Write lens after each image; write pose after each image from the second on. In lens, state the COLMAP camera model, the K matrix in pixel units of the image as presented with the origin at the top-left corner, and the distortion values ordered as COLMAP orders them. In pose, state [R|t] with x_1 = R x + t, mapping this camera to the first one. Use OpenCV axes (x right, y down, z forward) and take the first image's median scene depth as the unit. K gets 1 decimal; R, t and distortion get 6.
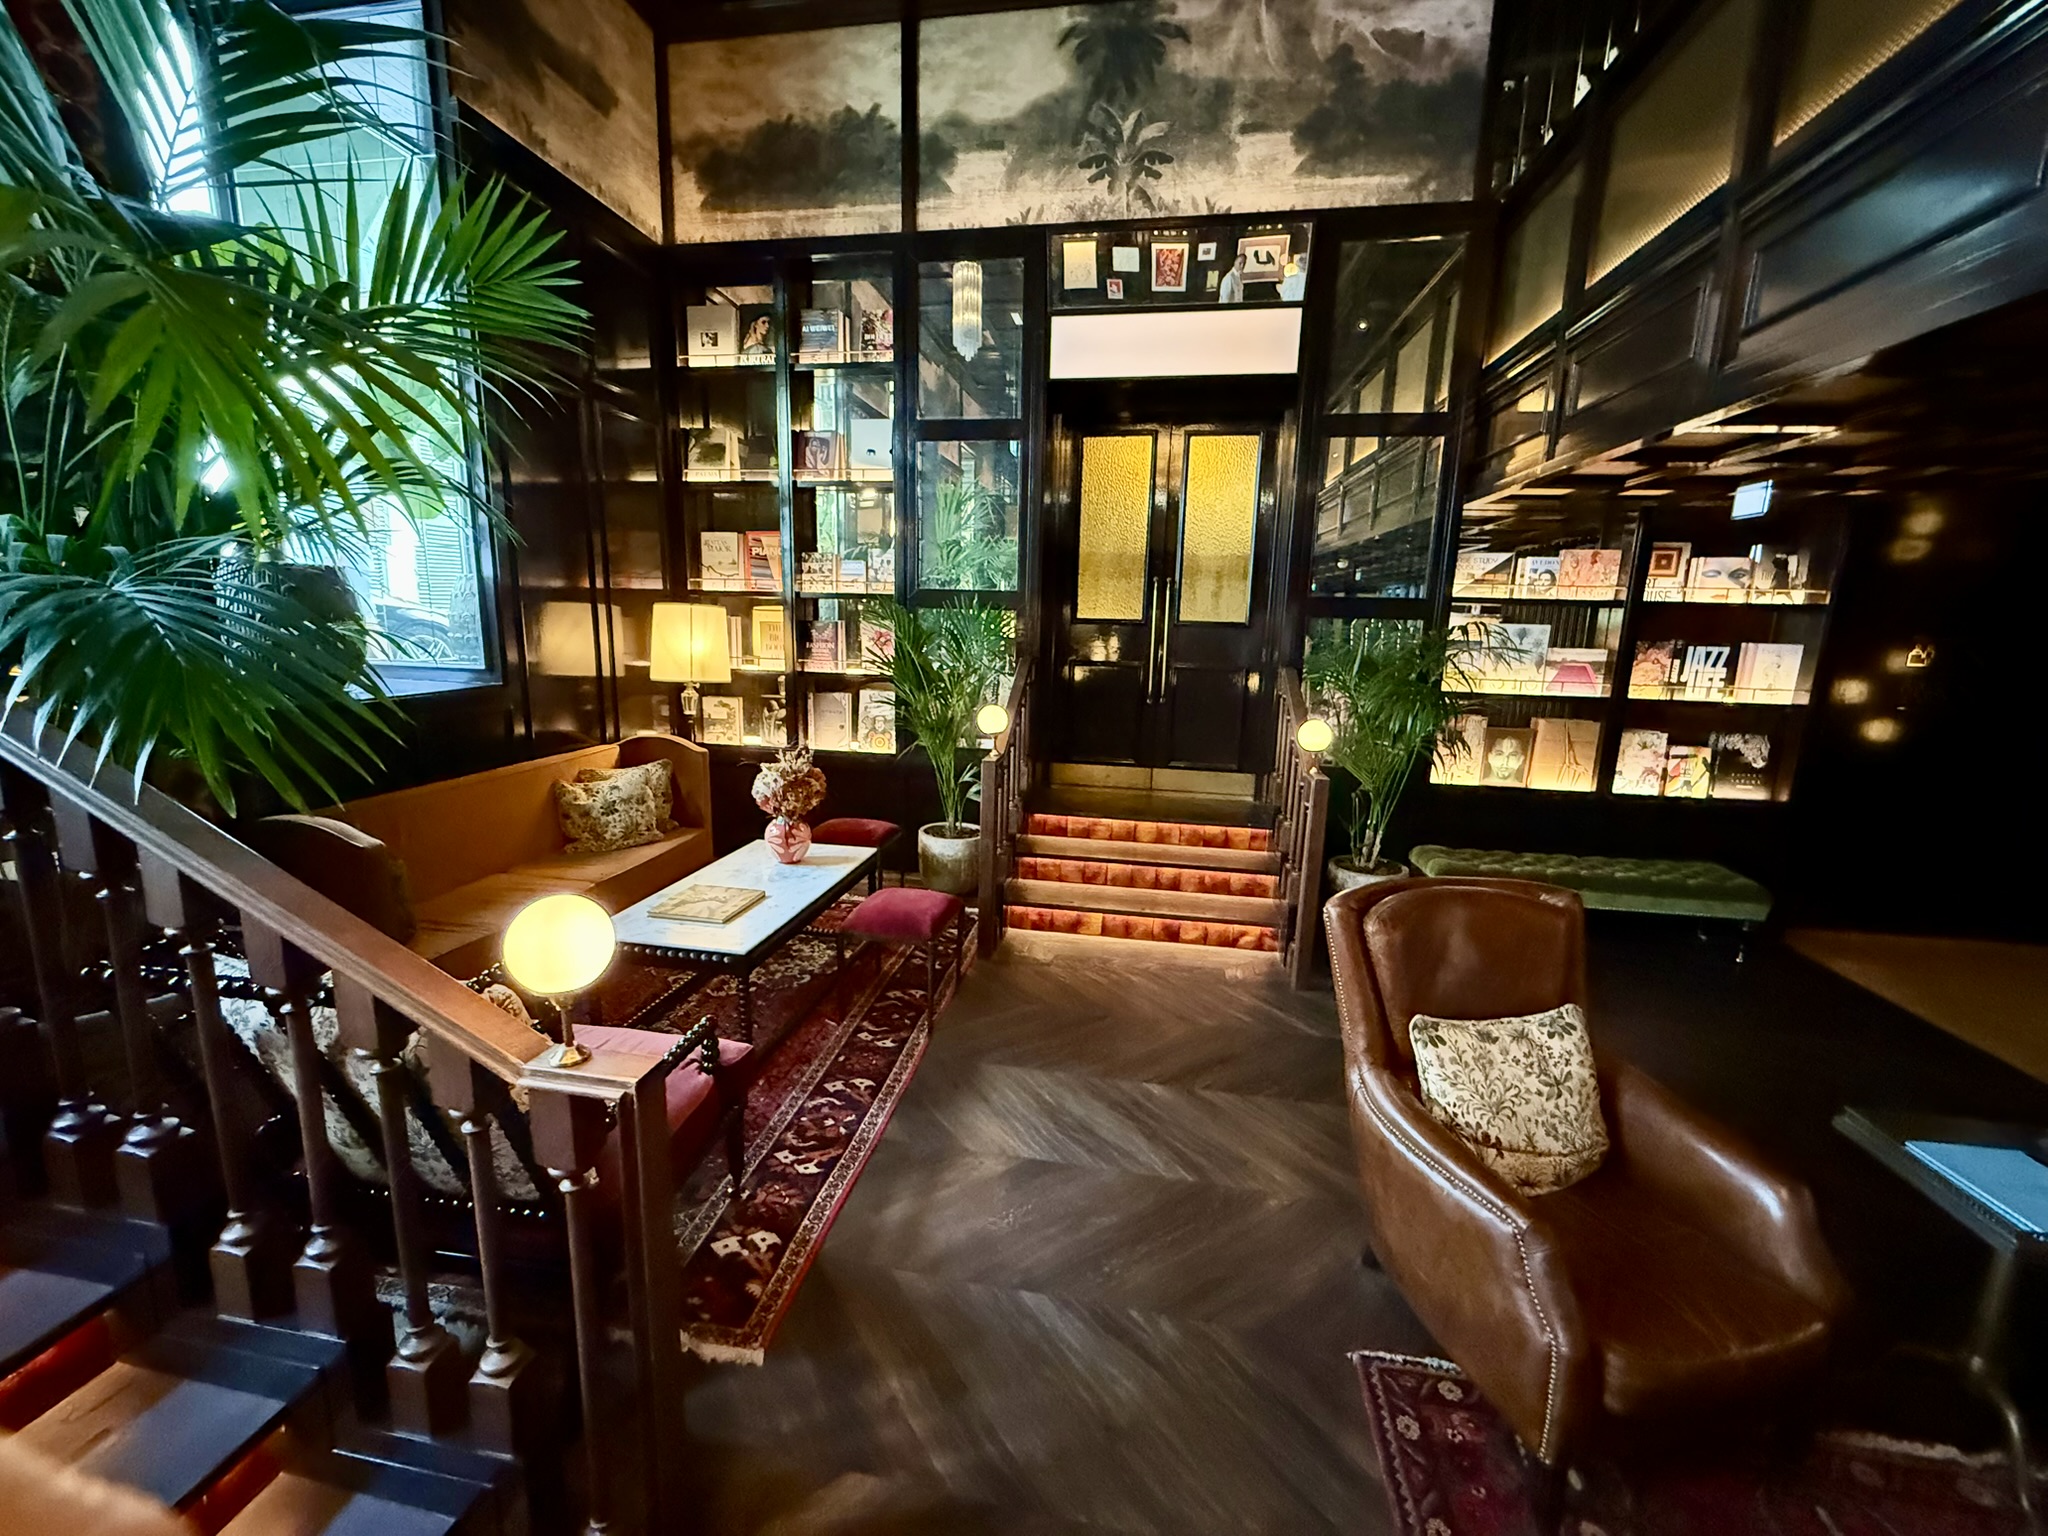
lens RADIAL K [[812.1, 0, 1018.5], [0, 812.1, 762.7], [0, 0, 1]] dist [-0.000609, -0.000149]
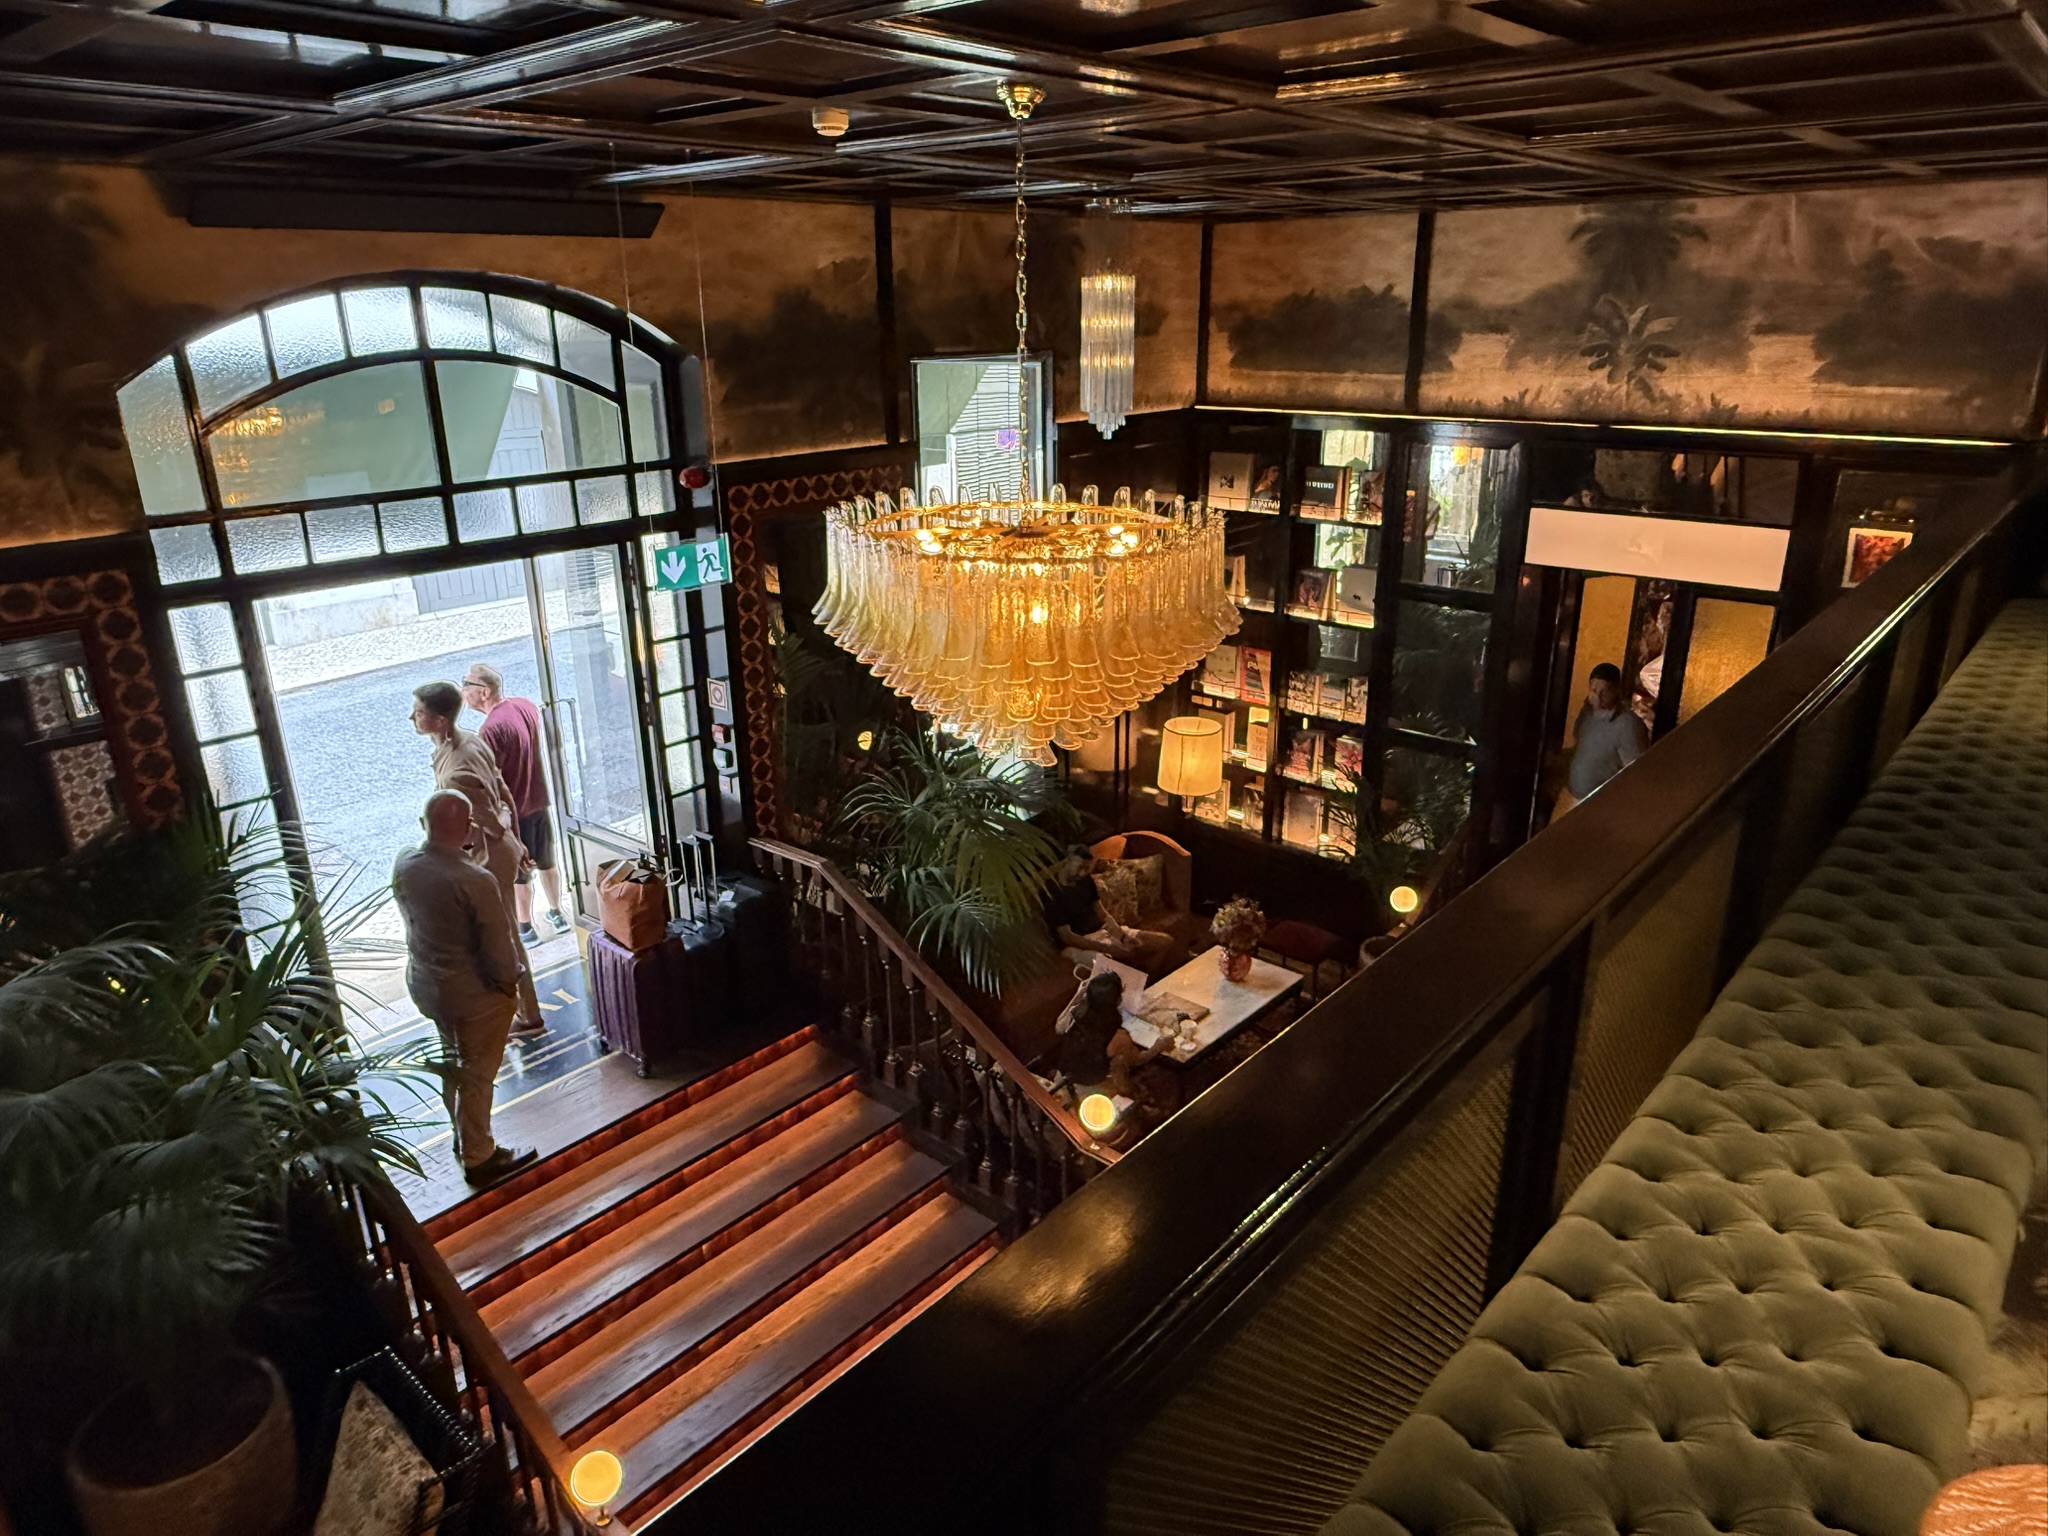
lens RADIAL K [[1308.2, 0, 1024.2], [0, 1308.2, 769.7], [0, 0, 1]] dist [-0.002015, 0.003009]
pose [[0.854361, 0.144641, -0.499145, 0.342121], [-0.063775, 0.982408, 0.175519, -0.436509], [0.515751, -0.118124, 0.848556, -0.730644]]
